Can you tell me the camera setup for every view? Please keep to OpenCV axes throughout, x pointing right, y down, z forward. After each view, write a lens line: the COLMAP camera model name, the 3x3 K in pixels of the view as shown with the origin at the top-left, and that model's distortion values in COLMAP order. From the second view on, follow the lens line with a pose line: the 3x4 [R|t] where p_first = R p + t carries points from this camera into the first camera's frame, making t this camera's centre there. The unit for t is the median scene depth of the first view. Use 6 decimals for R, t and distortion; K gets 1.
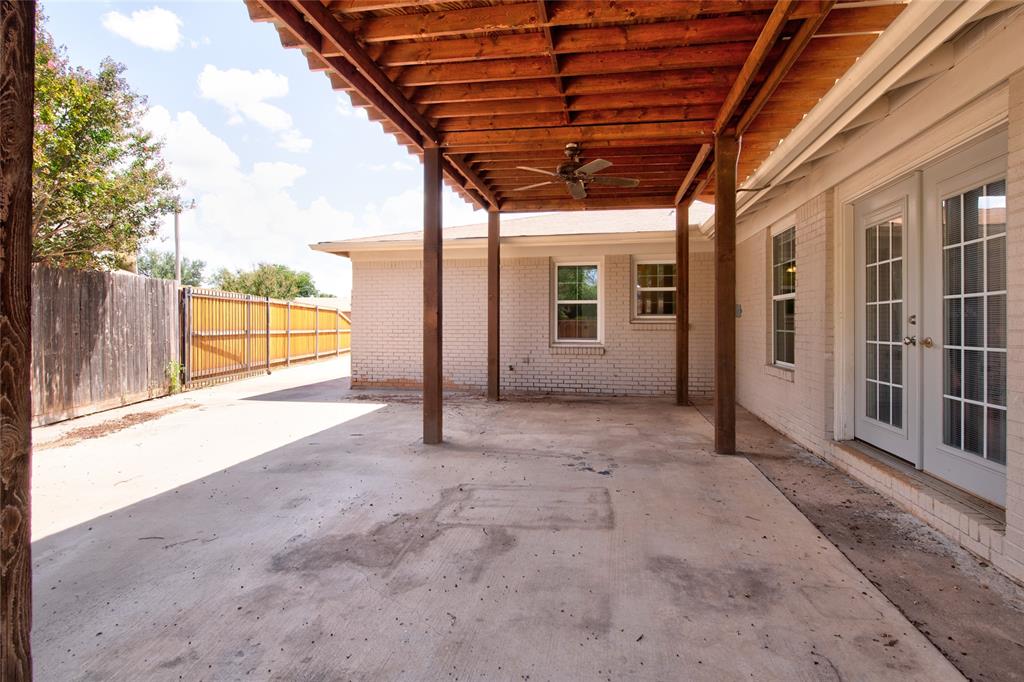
lens RADIAL K [[483.8, 0, 503.2], [0, 483.8, 322.1], [0, 0, 1]] dist [0.003514, 0.000312]
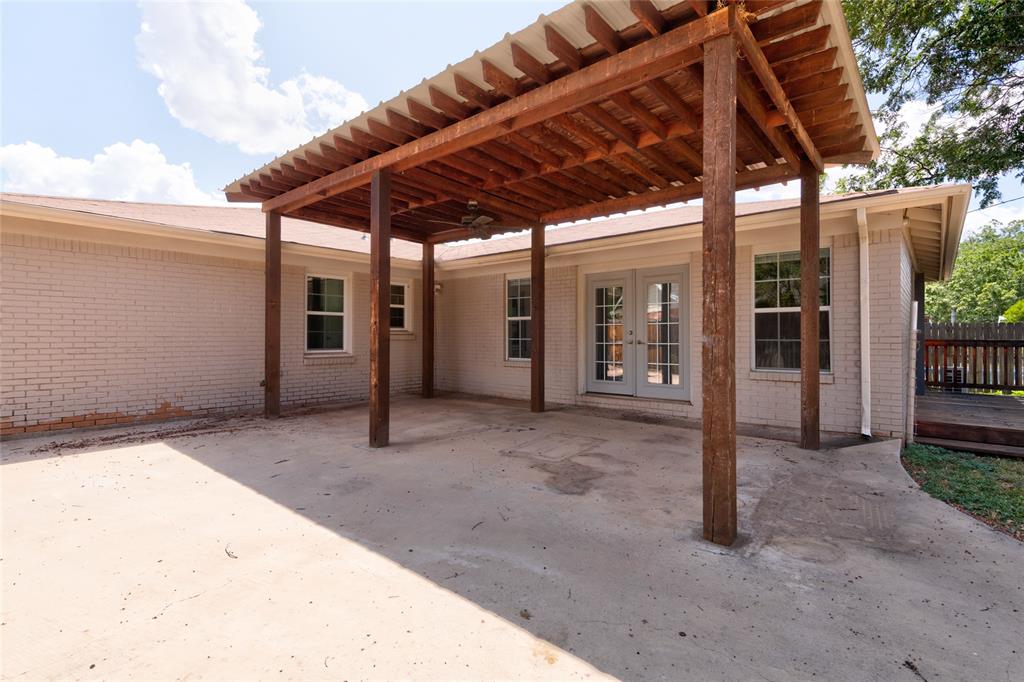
lens RADIAL K [[483.8, 0, 530.2], [0, 483.8, 327.7], [0, 0, 1]] dist [0.003514, 0.000312]
pose [[0.462301, 0.015571, 0.886586, -1.339588], [-0.001174, 0.999856, -0.016949, 0.012005], [-0.886722, 0.006795, 0.462252, 0.310162]]
